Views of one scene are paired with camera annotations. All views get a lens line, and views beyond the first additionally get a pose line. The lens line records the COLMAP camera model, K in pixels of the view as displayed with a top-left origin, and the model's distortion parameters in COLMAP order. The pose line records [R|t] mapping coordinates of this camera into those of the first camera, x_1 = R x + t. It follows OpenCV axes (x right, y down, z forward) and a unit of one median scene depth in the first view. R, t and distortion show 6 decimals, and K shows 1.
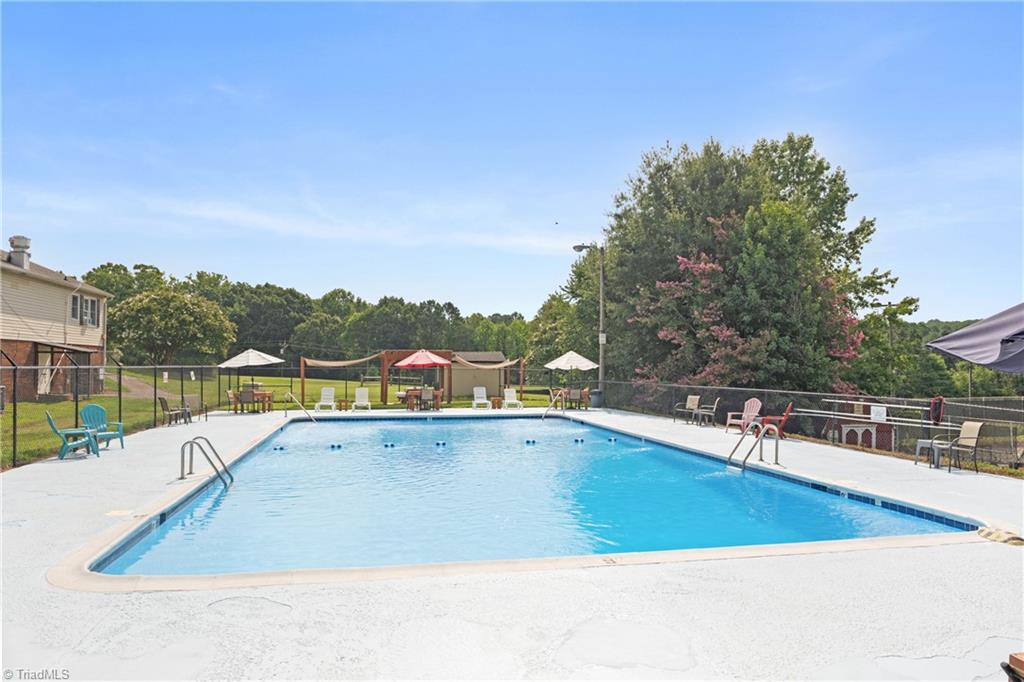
lens RADIAL K [[725.6, 0, 511.7], [0, 725.6, 370.2], [0, 0, 1]] dist [0.001083, -0.002206]
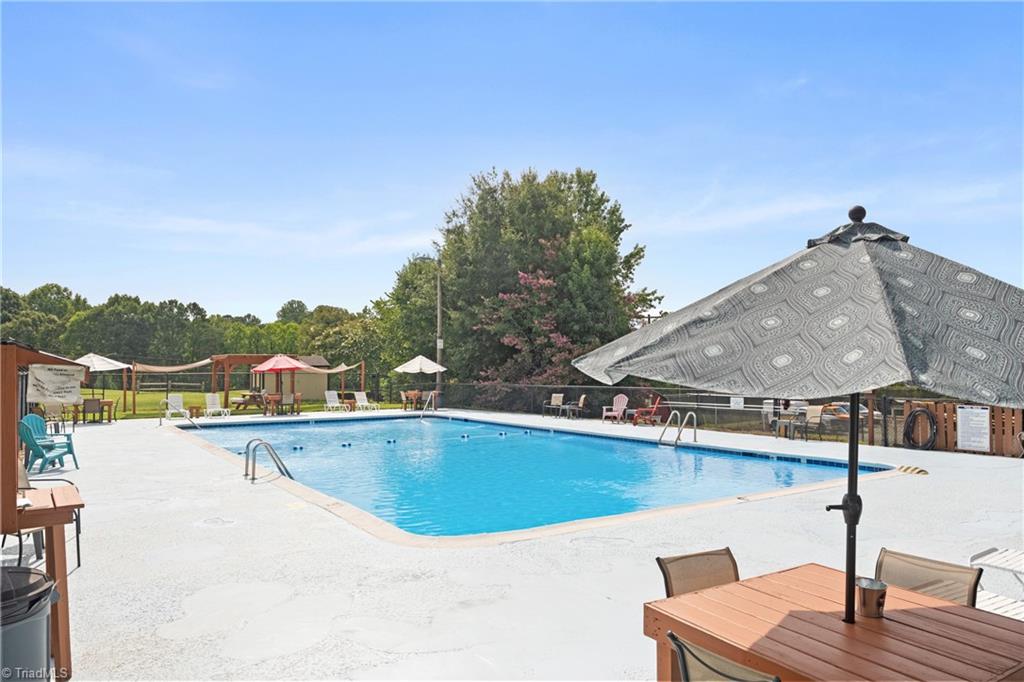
lens RADIAL K [[725.6, 0, 511.7], [0, 725.6, 370.2], [0, 0, 1]] dist [0.001083, -0.002206]
pose [[0.925828, -0.007665, 0.377868, -0.180691], [0.009694, 0.999947, -0.003467, 0.000238], [-0.377821, 0.006873, 0.925853, -0.038524]]
